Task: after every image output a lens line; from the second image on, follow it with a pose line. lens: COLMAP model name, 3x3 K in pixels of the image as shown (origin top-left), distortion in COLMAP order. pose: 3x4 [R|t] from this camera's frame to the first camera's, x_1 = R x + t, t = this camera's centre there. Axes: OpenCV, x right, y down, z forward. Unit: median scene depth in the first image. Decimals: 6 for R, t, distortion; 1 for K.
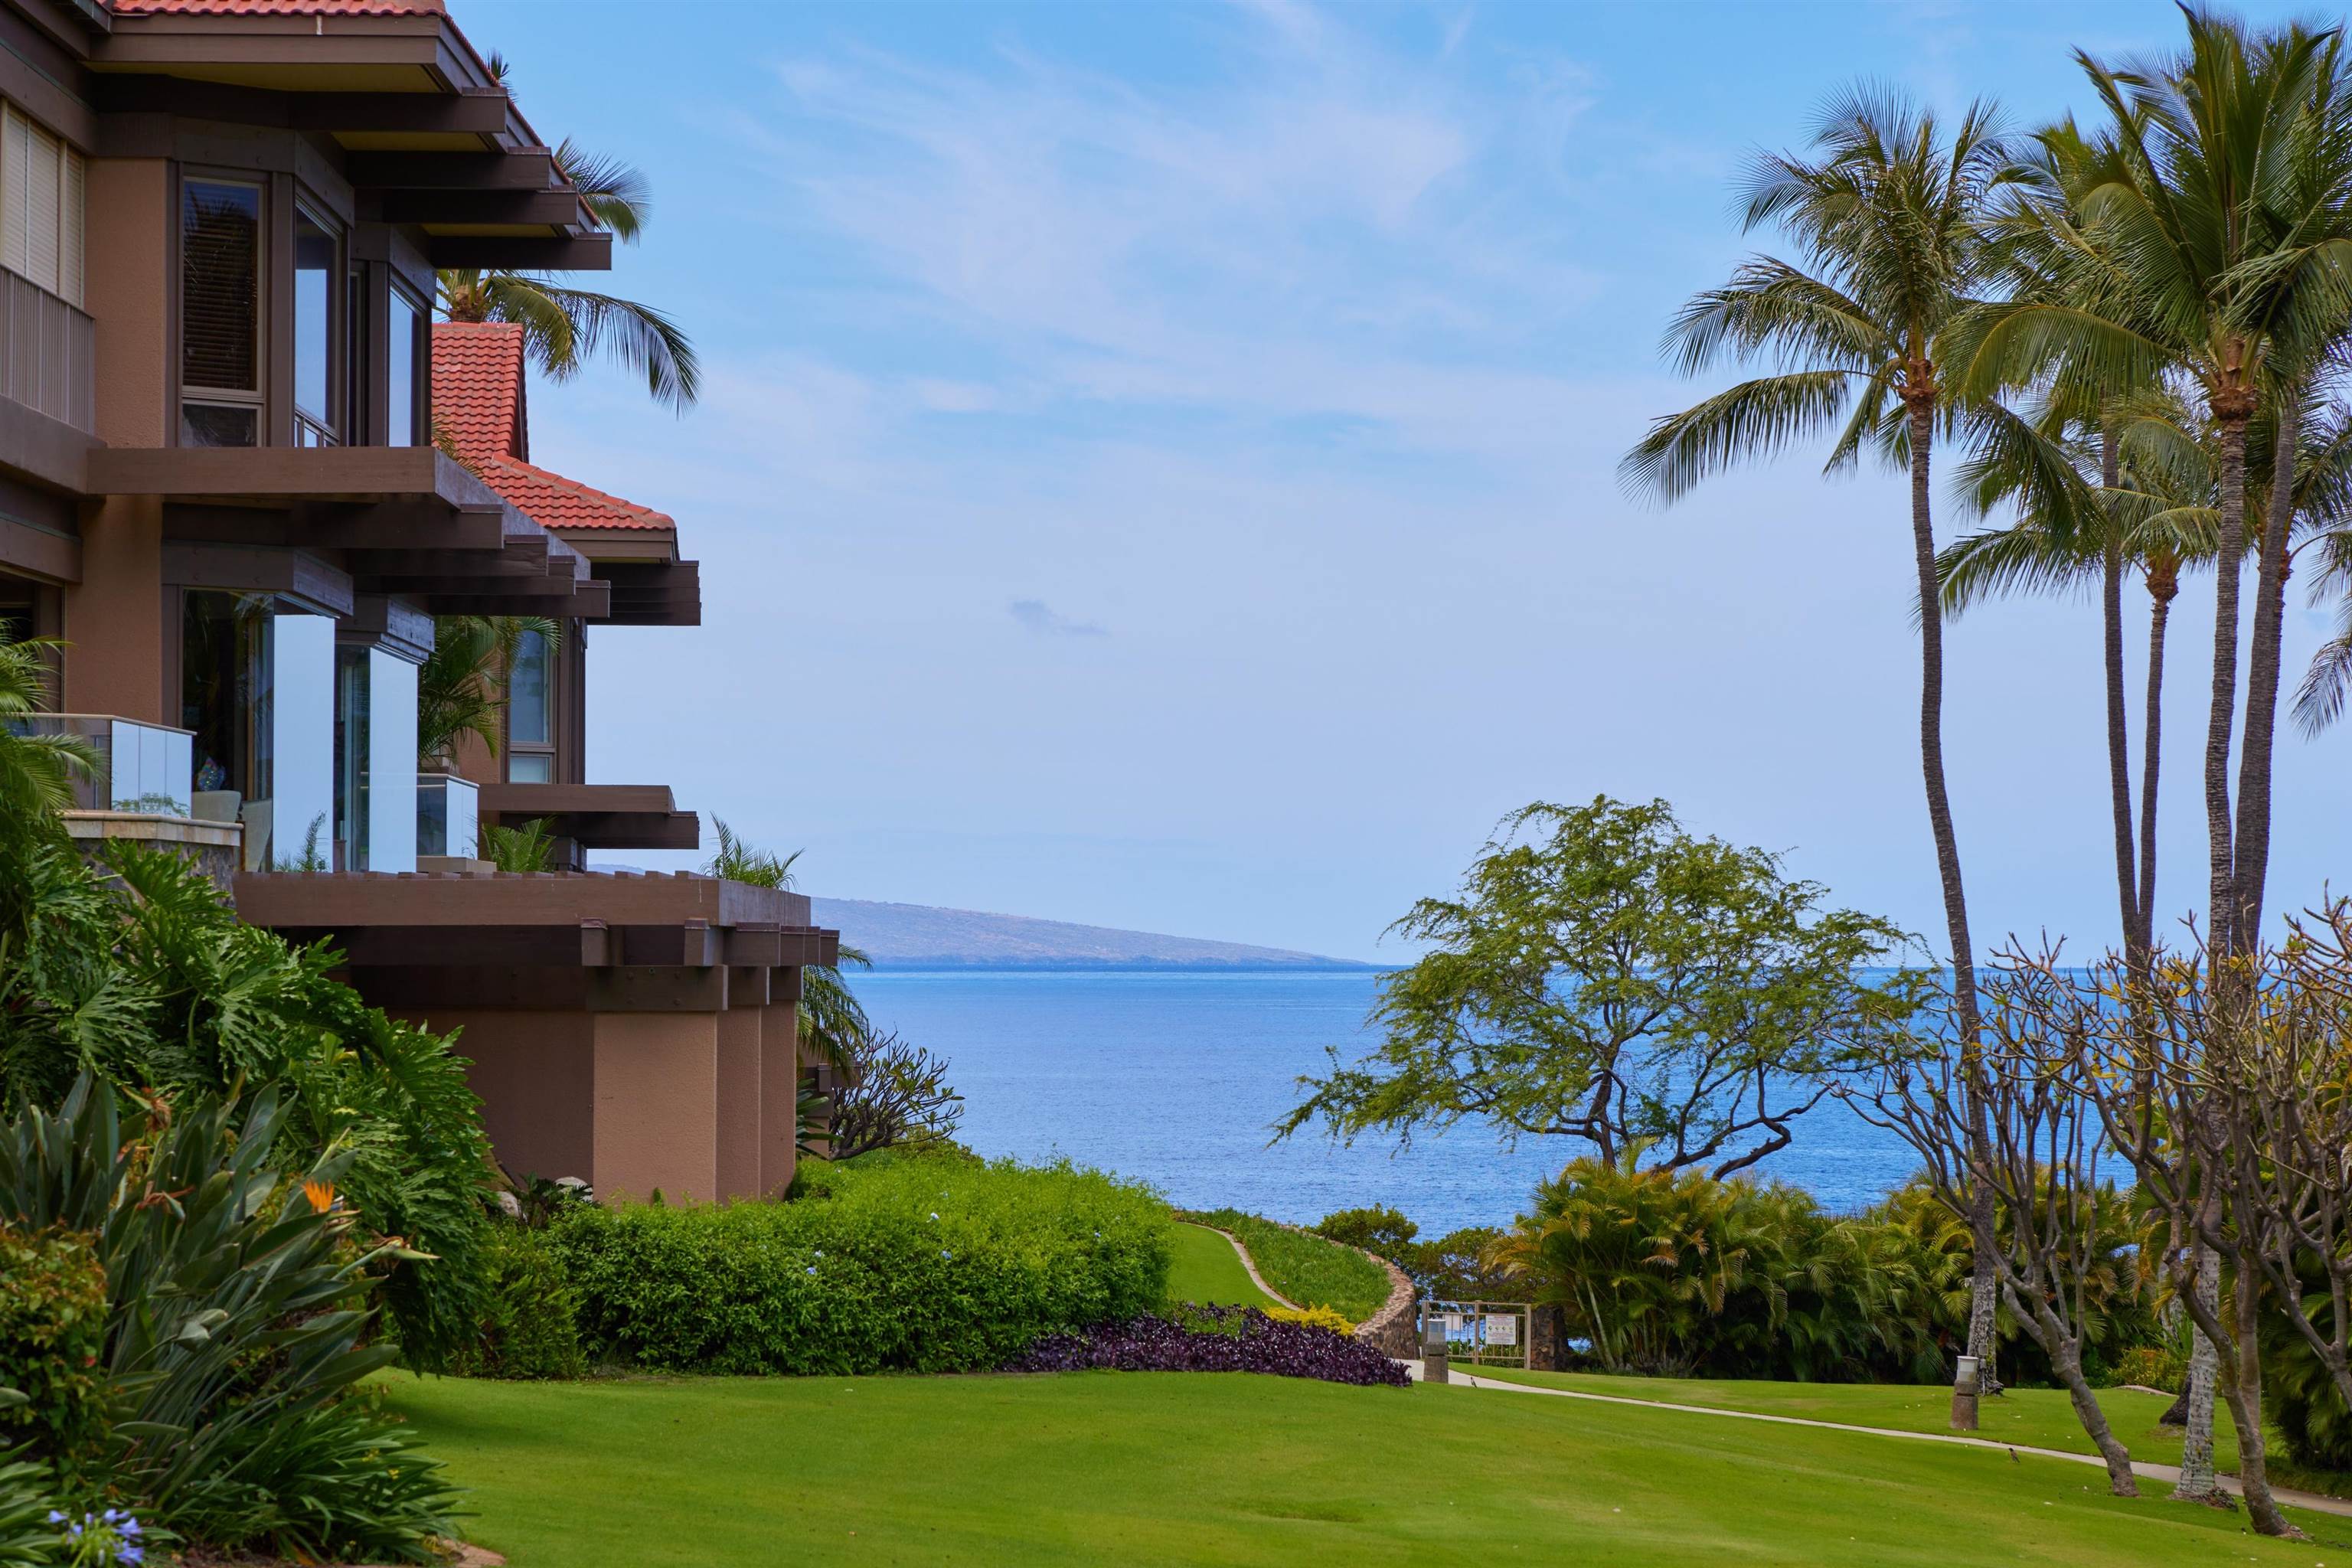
lens RADIAL K [[7402.4, 0, 1175.8], [0, 7402.4, 784.3], [0, 0, 1]] dist [-0.217916, 0.000000]
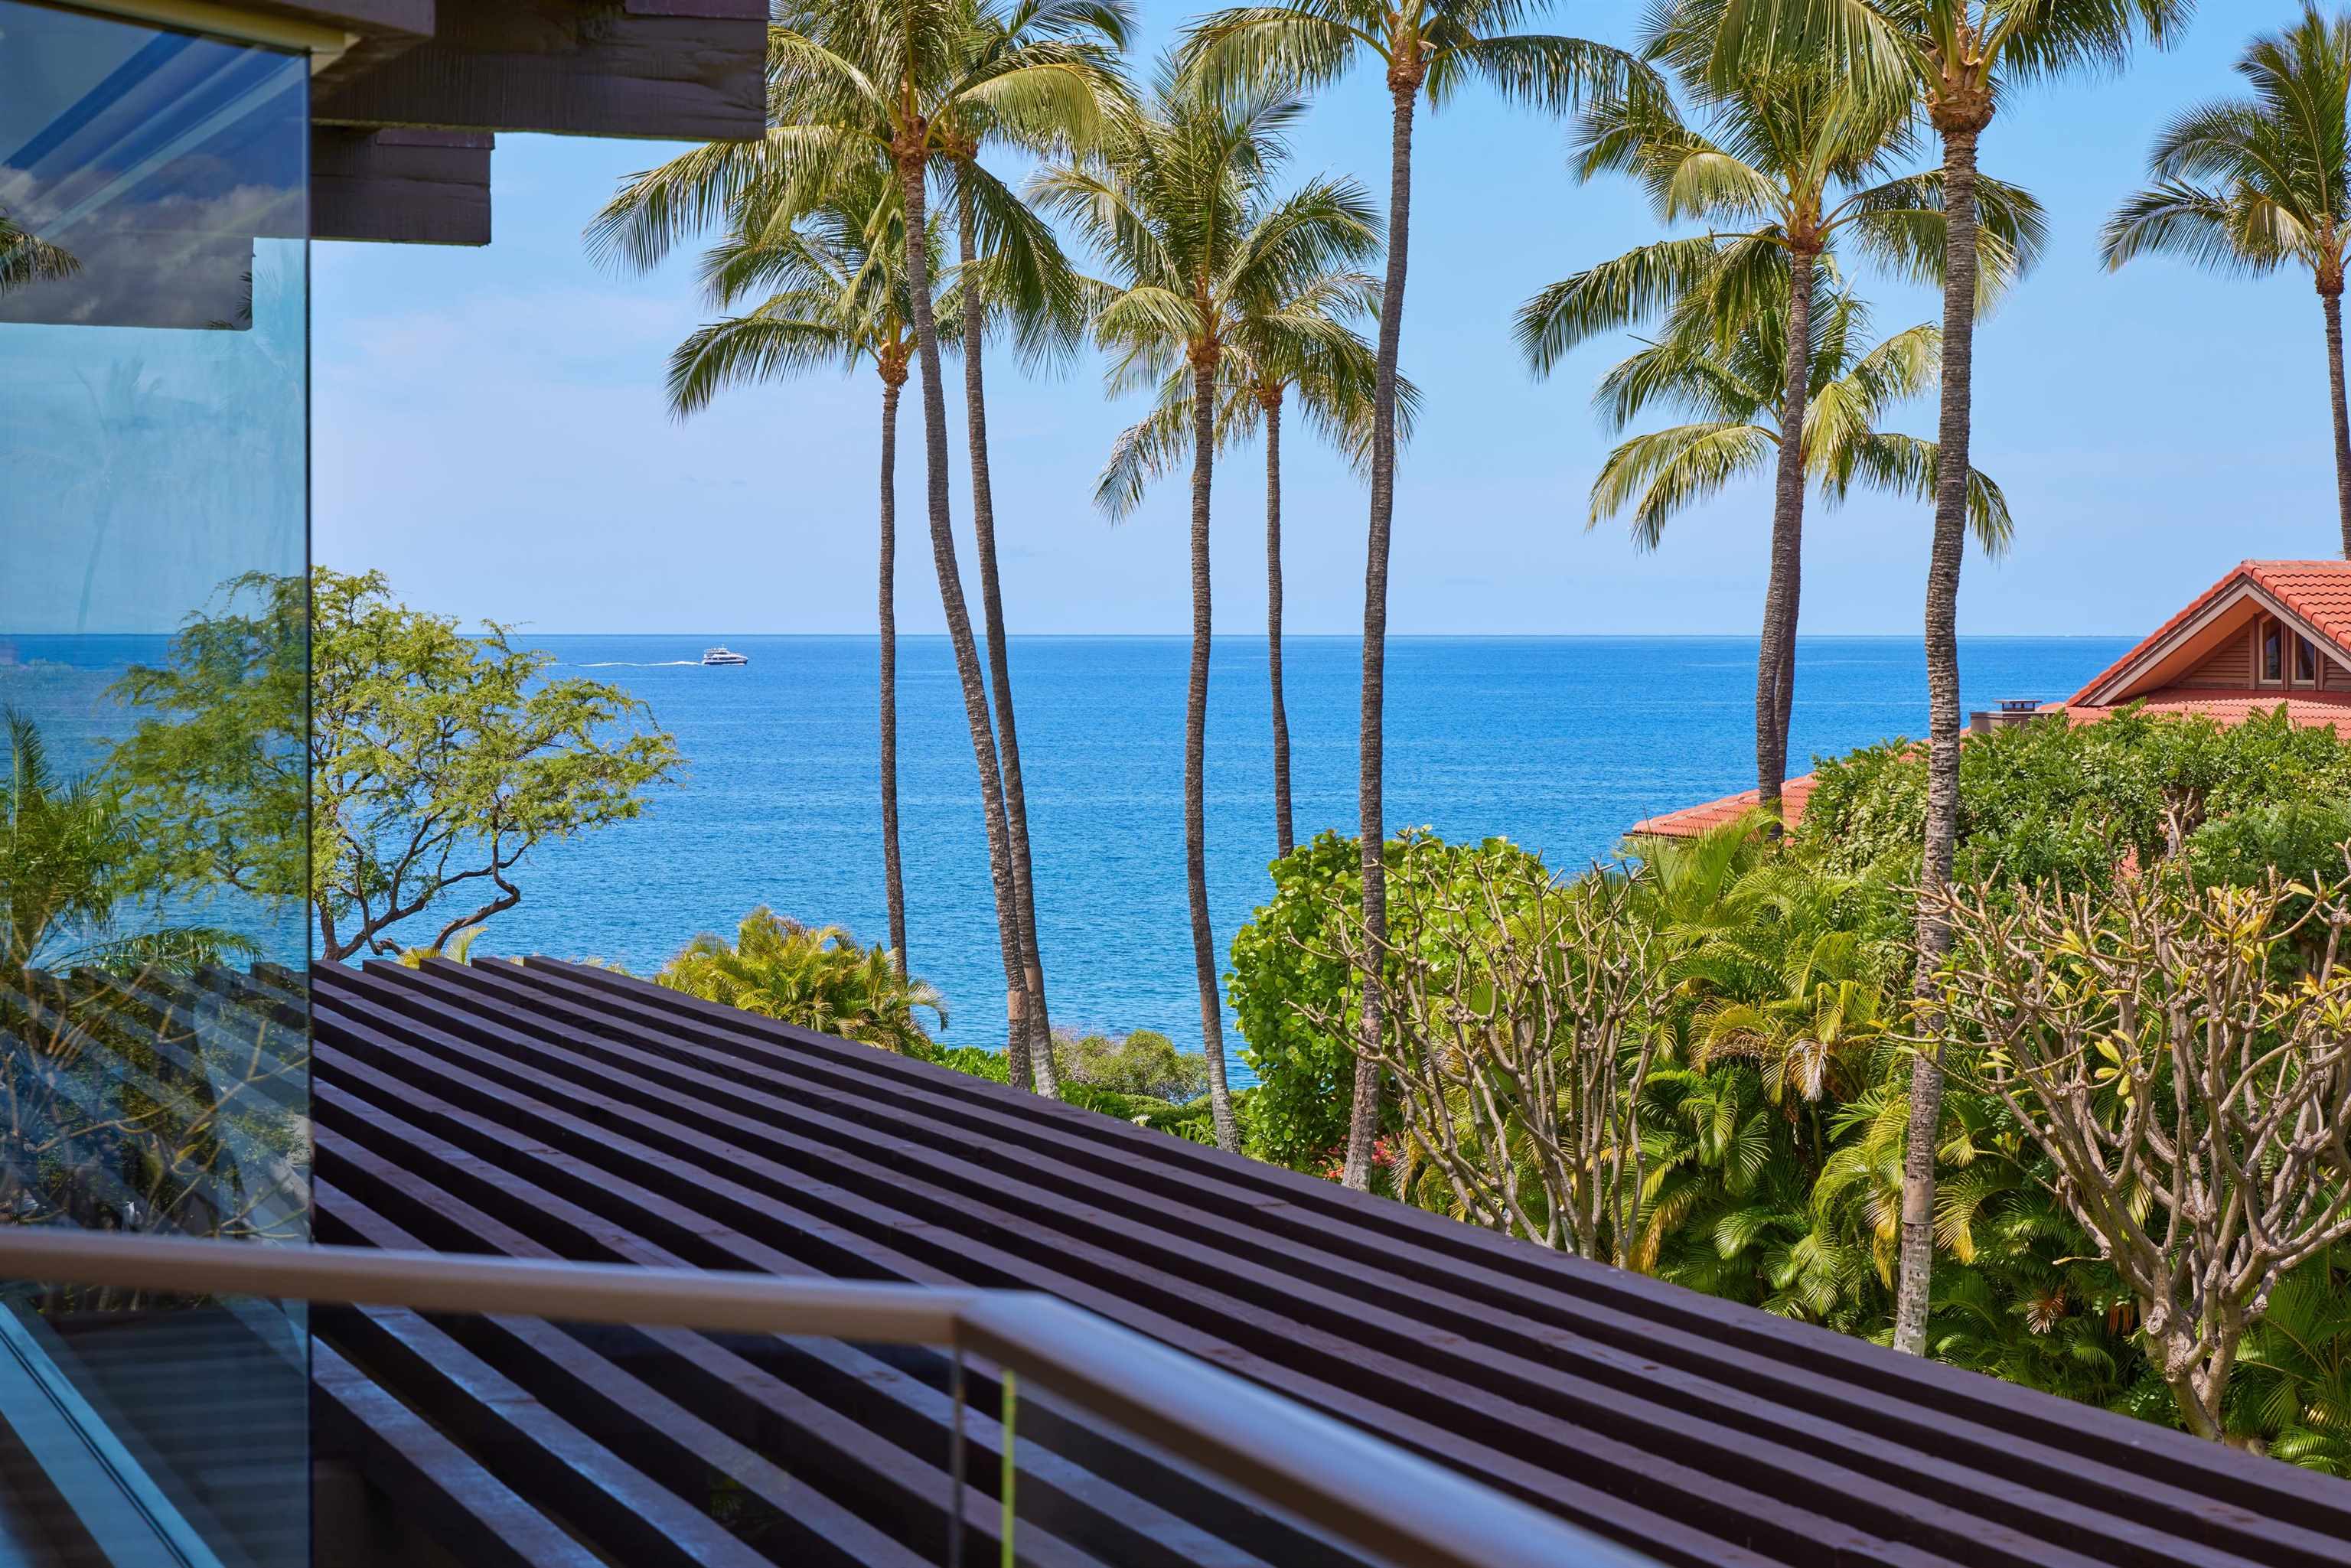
lens RADIAL K [[4473.1, 0, 1275.9], [0, 4473.1, 775.5], [0, 0, 1]] dist [0.019566, 0.000000]
pose [[0.927971, -0.012226, 0.372453, -0.051635], [-0.008176, 0.998553, 0.053150, -0.003627], [-0.372564, -0.052367, 0.926528, 0.369786]]
